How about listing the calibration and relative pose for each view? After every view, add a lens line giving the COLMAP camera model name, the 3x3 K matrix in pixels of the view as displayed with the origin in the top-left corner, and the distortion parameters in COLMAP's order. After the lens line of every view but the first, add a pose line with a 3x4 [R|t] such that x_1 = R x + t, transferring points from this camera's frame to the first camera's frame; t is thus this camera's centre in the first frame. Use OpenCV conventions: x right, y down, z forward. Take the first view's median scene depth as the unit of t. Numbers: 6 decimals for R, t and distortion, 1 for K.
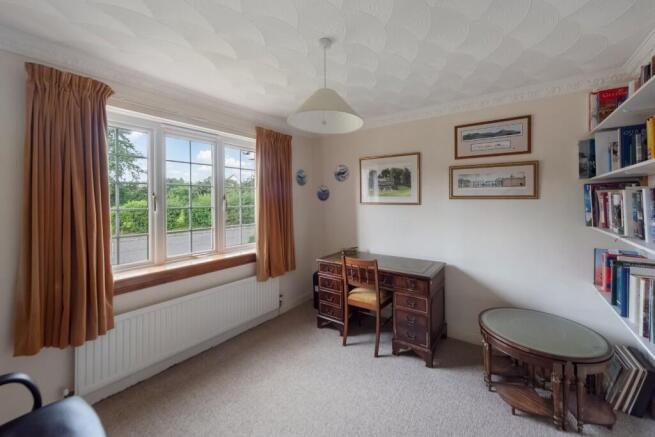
lens RADIAL K [[263.7, 0, 326.8], [0, 263.7, 199.0], [0, 0, 1]] dist [0.000115, -0.000028]
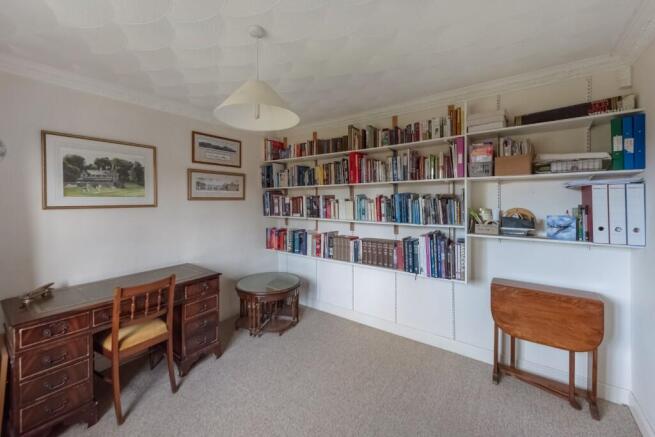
lens RADIAL K [[263.7, 0, 326.8], [0, 263.7, 199.0], [0, 0, 1]] dist [0.000115, -0.000028]
pose [[-0.020184, 0.001198, 0.999796, -0.589883], [0.000329, 0.999999, -0.001191, -0.003037], [-0.999796, 0.000305, -0.020184, 0.495500]]
